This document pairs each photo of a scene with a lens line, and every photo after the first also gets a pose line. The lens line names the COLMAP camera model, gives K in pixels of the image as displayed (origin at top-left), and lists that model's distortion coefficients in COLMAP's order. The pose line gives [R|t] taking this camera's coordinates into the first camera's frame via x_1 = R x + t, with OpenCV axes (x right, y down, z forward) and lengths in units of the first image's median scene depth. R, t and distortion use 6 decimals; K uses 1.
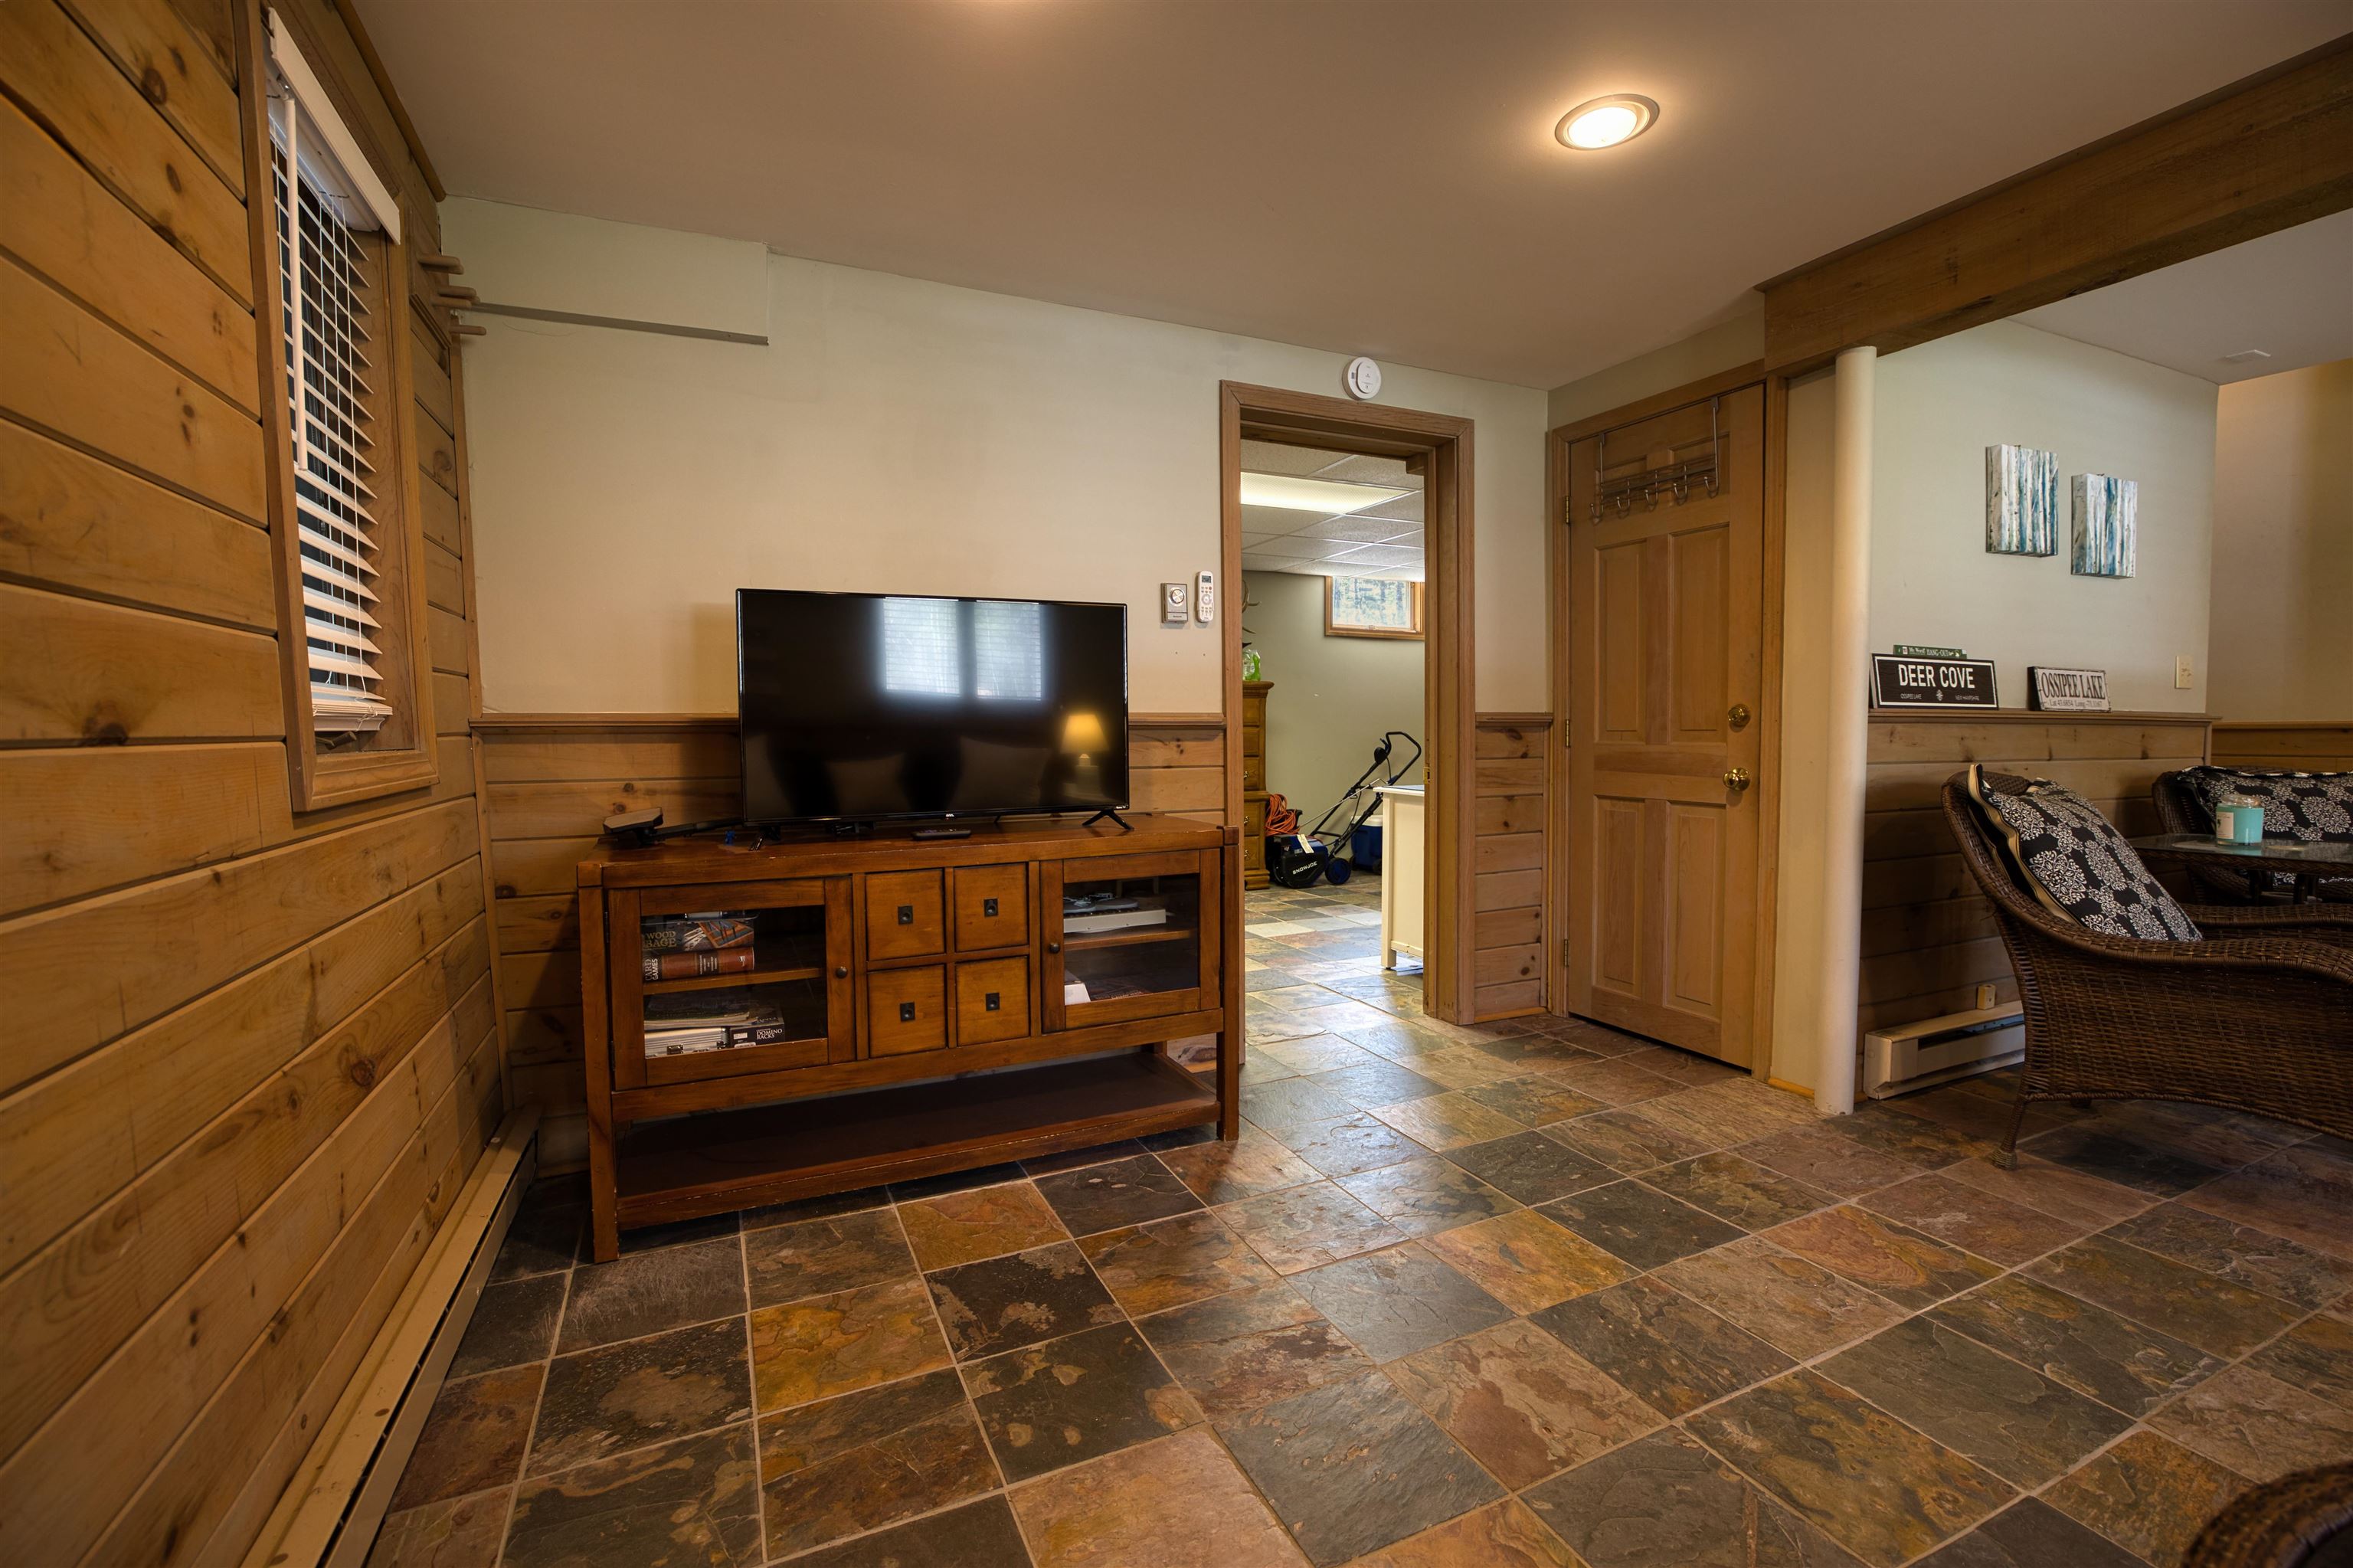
lens RADIAL K [[1019.9, 0, 1180.3], [0, 1019.9, 773.4], [0, 0, 1]] dist [-0.017147, 0.002129]
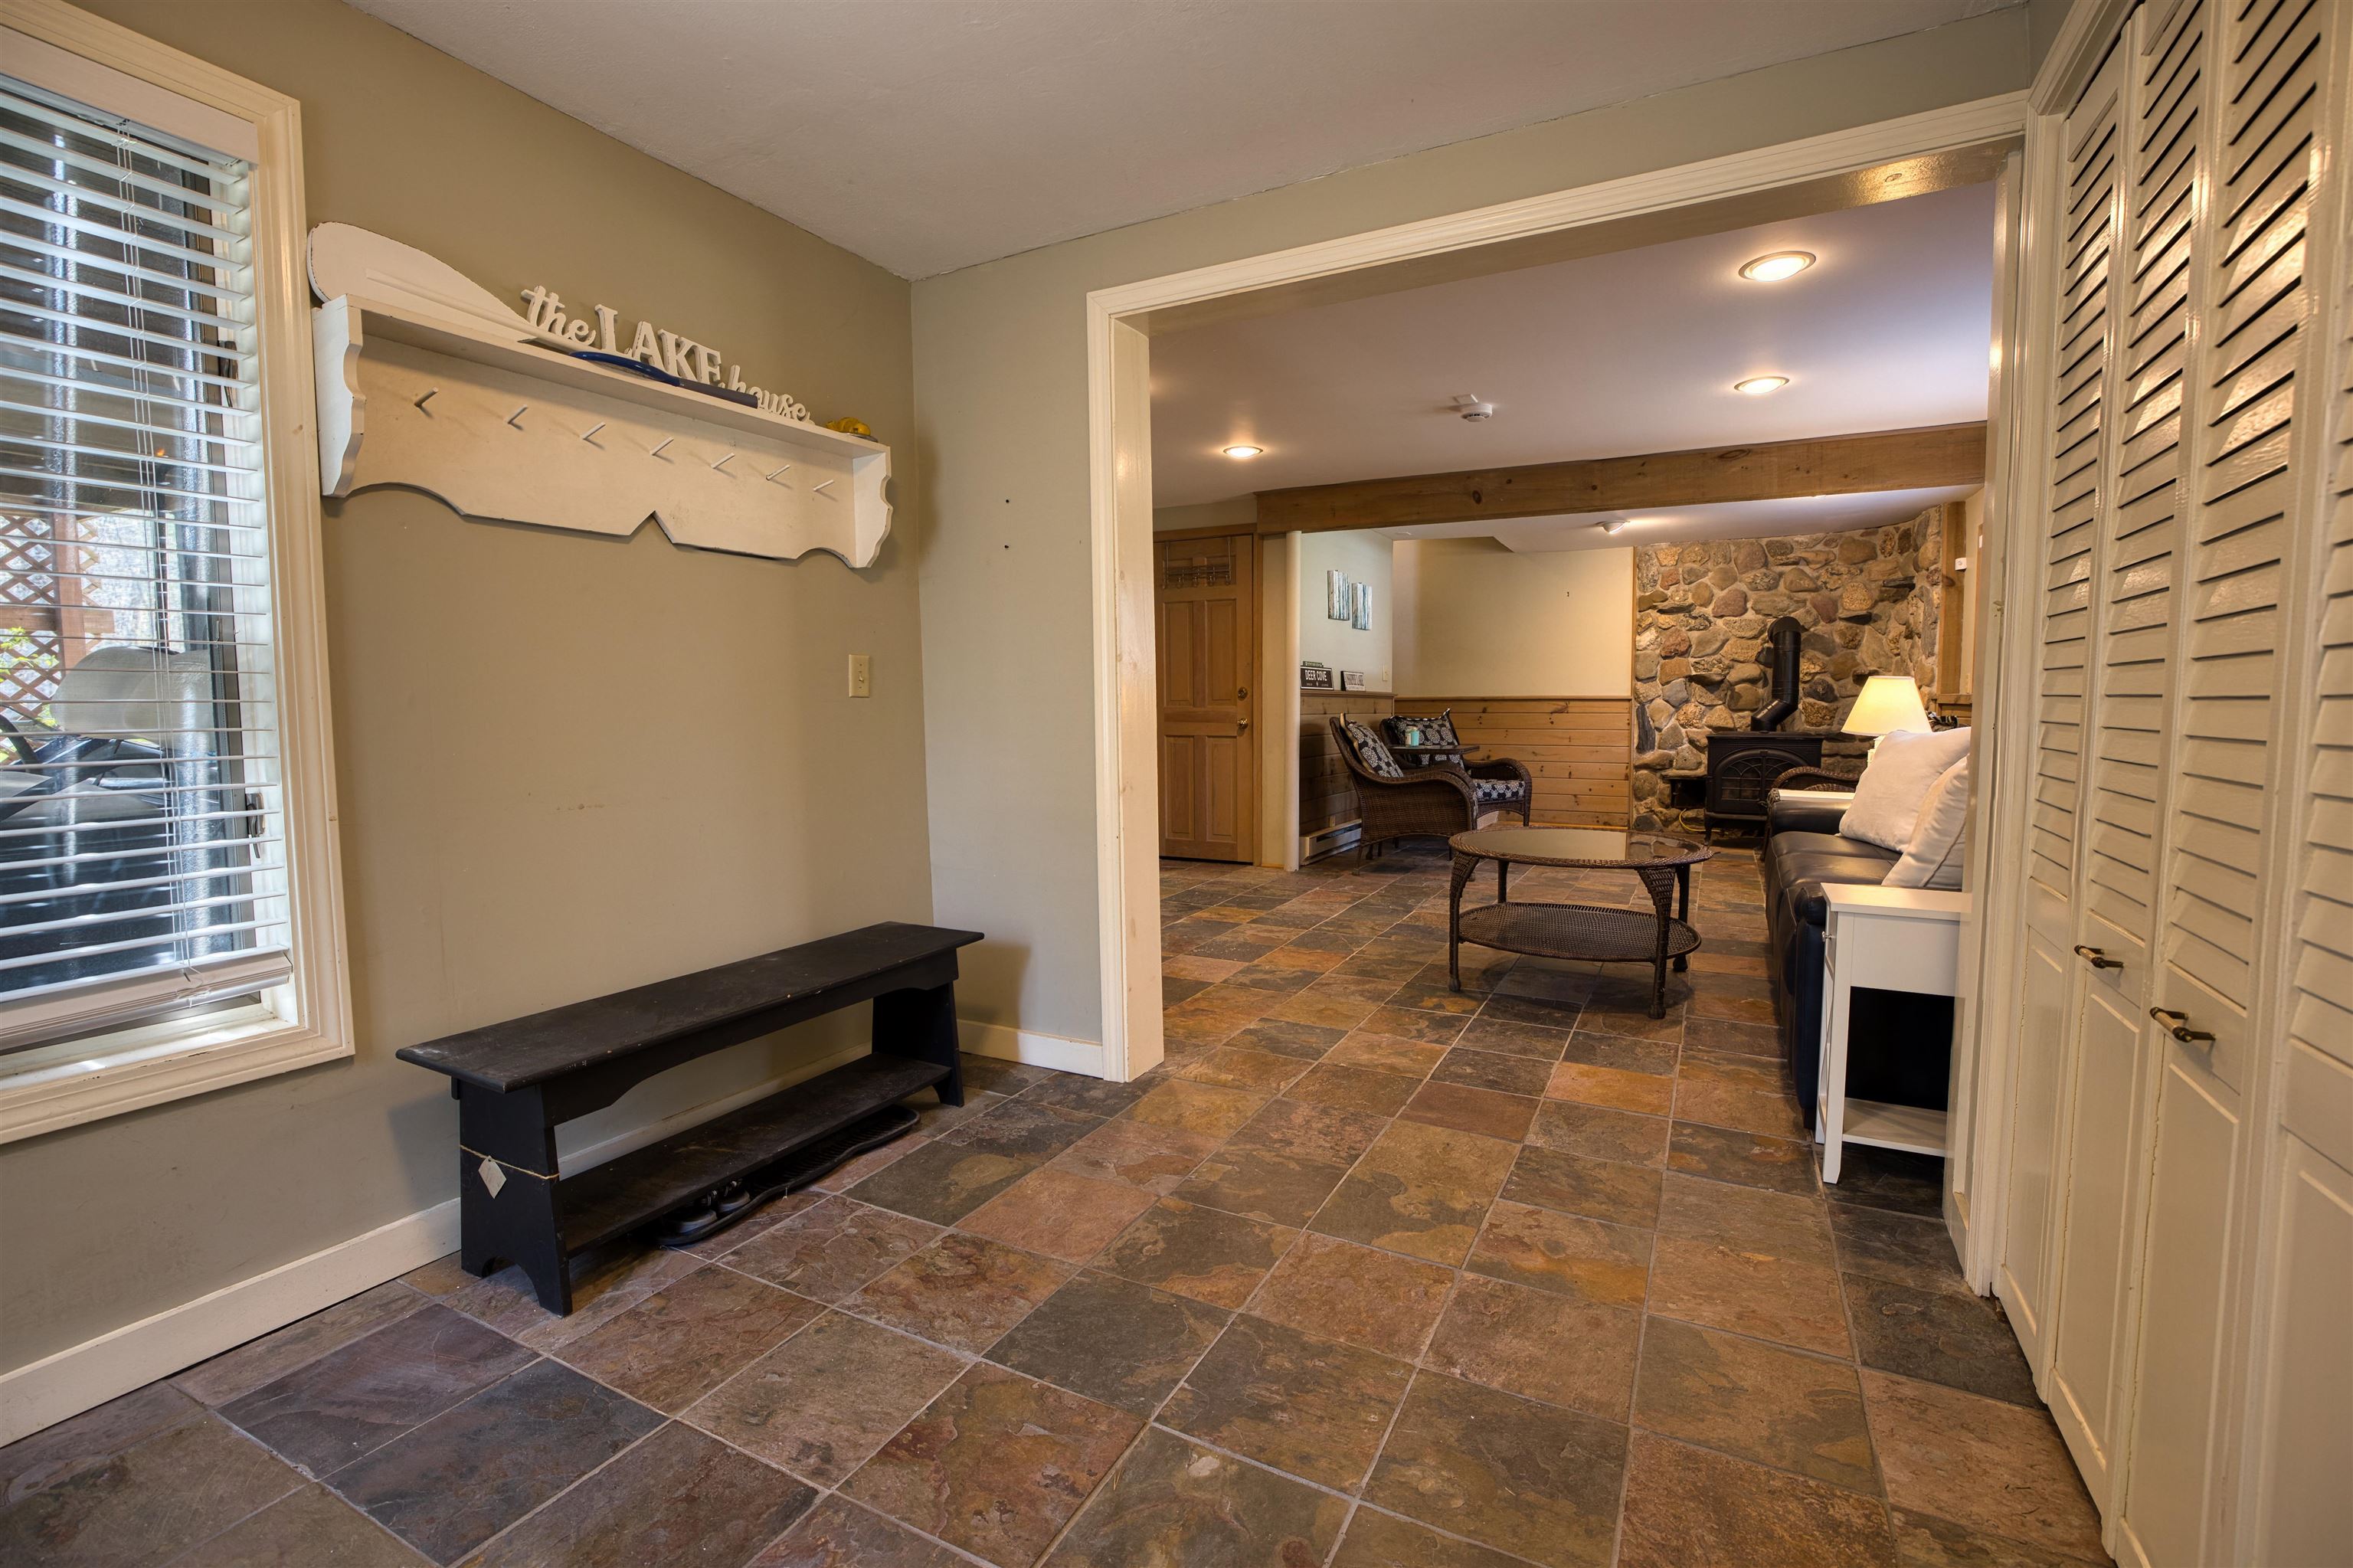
lens RADIAL K [[1019.9, 0, 1181.2], [0, 1019.9, 780.7], [0, 0, 1]] dist [-0.017147, 0.002129]
pose [[0.802212, -0.047474, 0.595148, -0.814325], [0.029781, 0.998775, 0.039529, 0.037159], [-0.596296, -0.013987, 0.802643, -0.609848]]
